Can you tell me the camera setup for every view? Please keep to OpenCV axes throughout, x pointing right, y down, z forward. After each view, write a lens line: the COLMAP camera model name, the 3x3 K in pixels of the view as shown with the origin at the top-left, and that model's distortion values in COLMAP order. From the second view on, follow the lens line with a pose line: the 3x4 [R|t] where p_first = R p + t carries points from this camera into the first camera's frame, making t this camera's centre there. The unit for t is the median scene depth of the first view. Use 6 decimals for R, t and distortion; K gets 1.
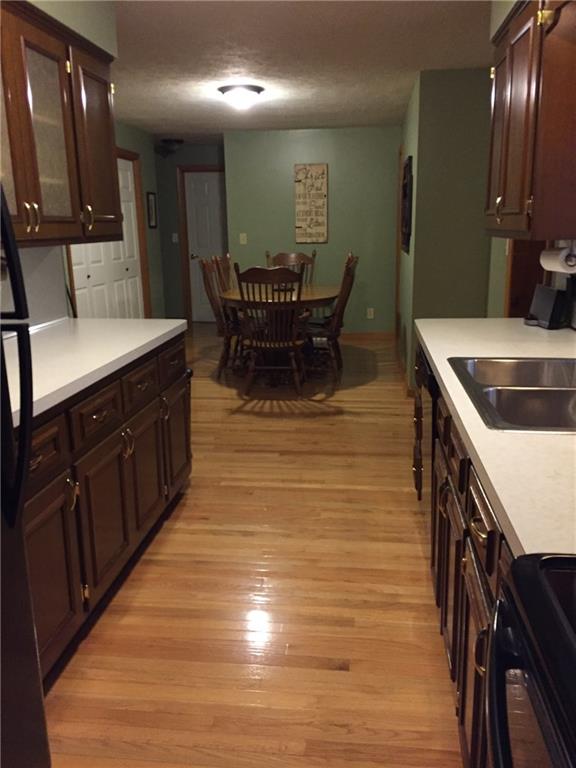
lens RADIAL K [[656.7, 0, 286.1], [0, 656.7, 381.9], [0, 0, 1]] dist [0.075383, -0.103615]
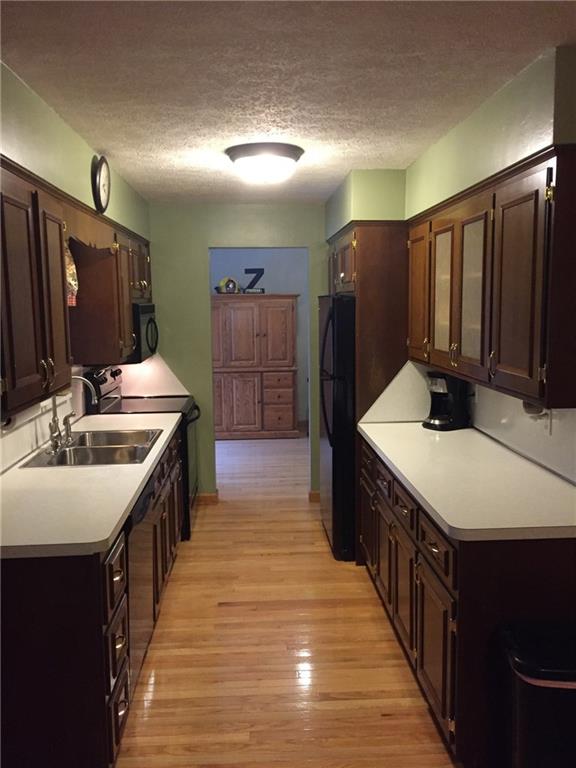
lens RADIAL K [[656.7, 0, 286.4], [0, 656.7, 383.5], [0, 0, 1]] dist [0.075383, -0.103615]
pose [[-0.983681, 0.067581, -0.166748, 0.134122], [0.002807, 0.932429, 0.361343, -0.582051], [0.179901, 0.354978, -0.917402, 1.903289]]
